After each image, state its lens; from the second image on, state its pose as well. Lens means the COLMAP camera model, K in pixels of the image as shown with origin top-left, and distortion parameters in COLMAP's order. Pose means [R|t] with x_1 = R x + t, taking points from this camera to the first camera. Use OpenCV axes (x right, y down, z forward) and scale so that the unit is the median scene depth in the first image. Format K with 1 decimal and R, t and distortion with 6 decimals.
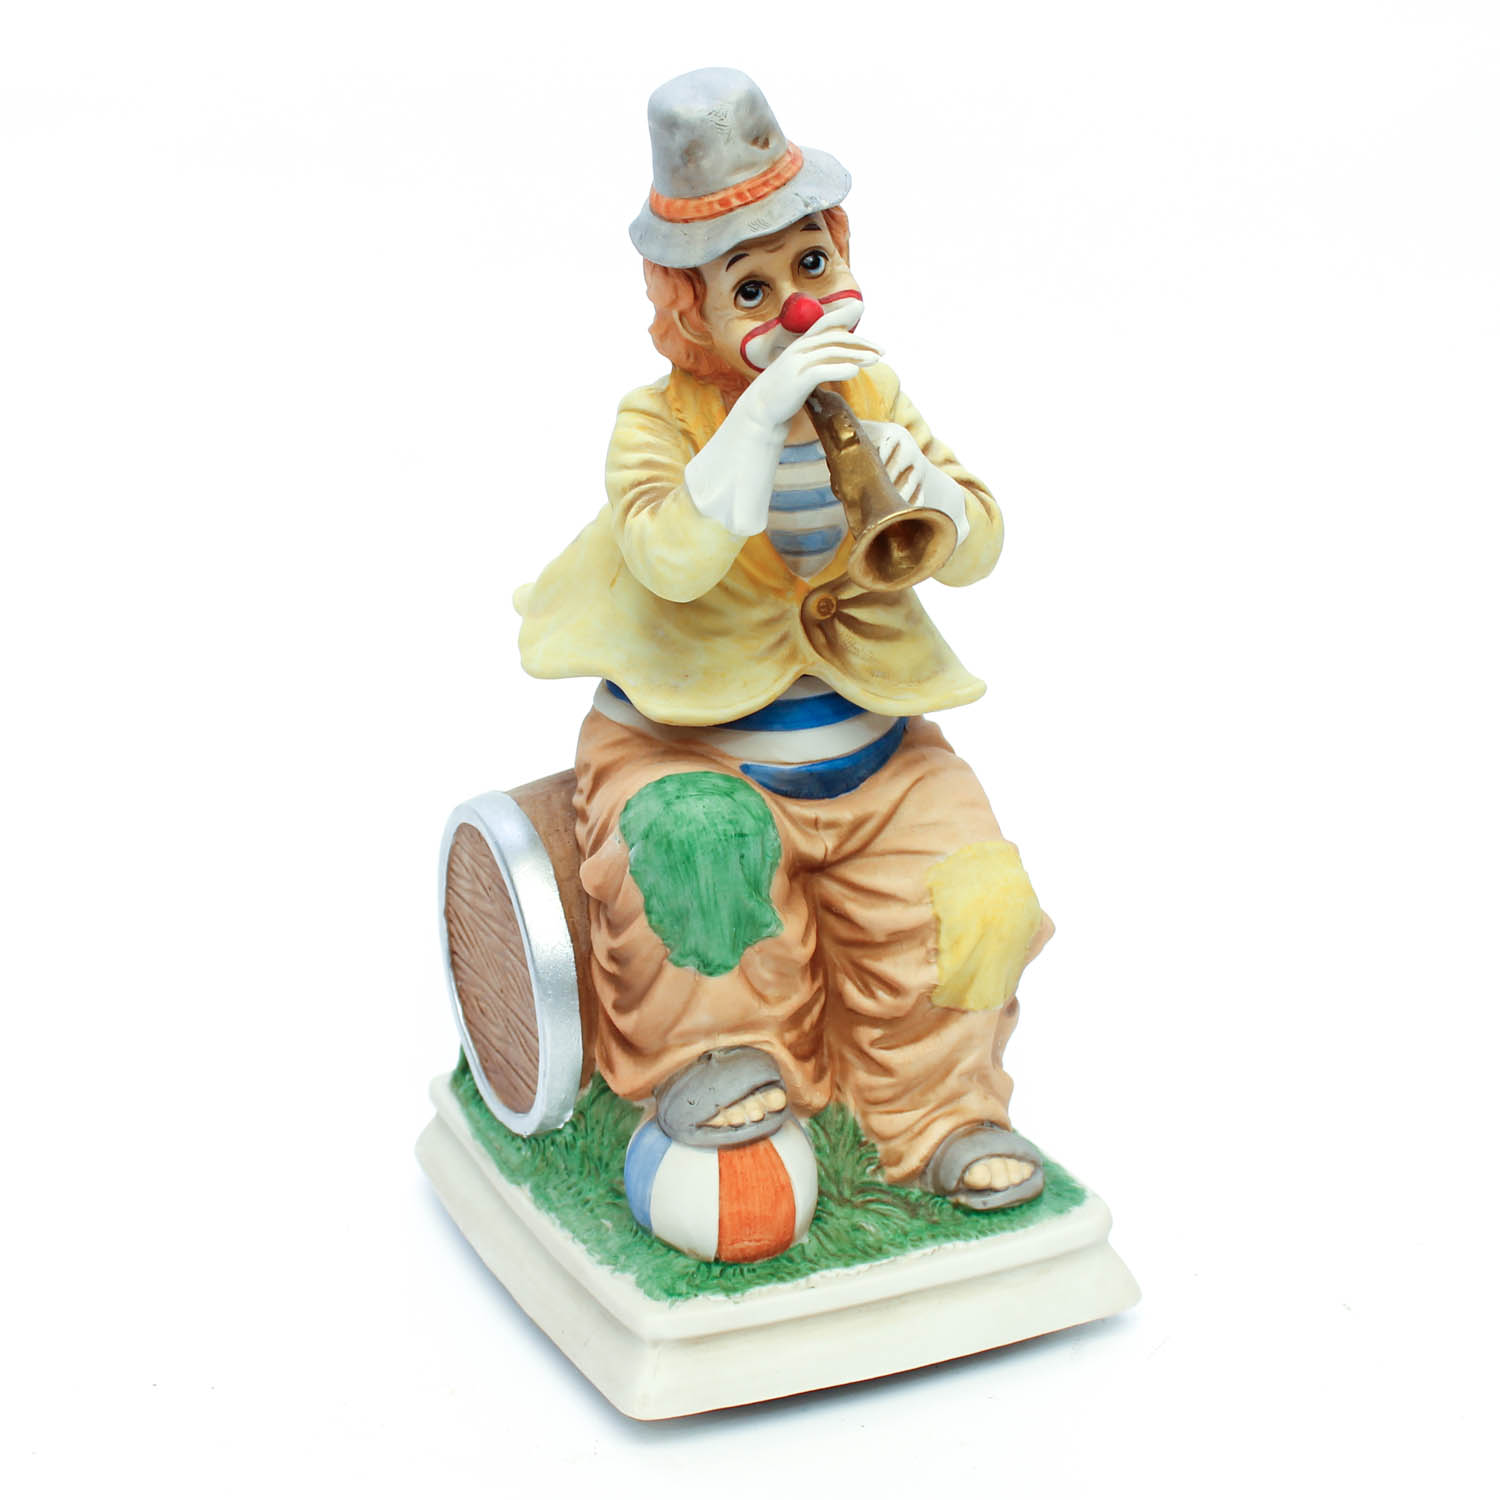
lens RADIAL K [[3188.2, 0, 750.0], [0, 3188.2, 750.0], [0, 0, 1]] dist [-0.142772, -0.253811]
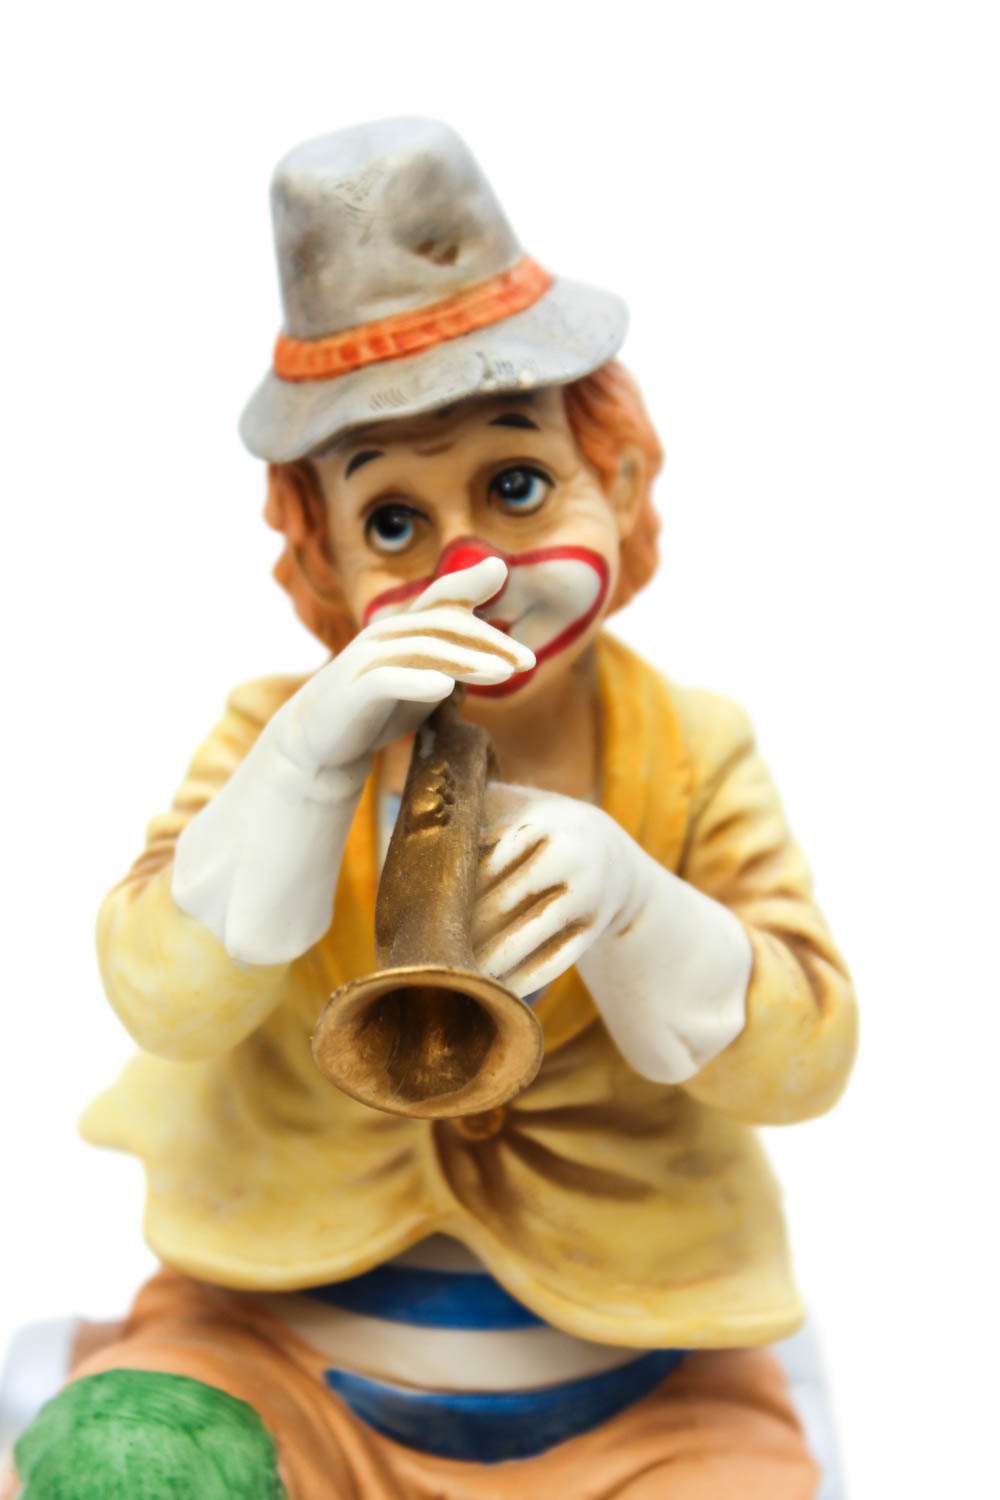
lens RADIAL K [[3545.1, 0, 500.0], [0, 3545.1, 750.0], [0, 0, 1]] dist [0.048458, 0.577486]
pose [[0.928994, 0.154770, -0.336178, 0.228581], [-0.187234, 0.980083, -0.066193, -0.069329], [0.319238, 0.124437, 0.939469, 0.439236]]
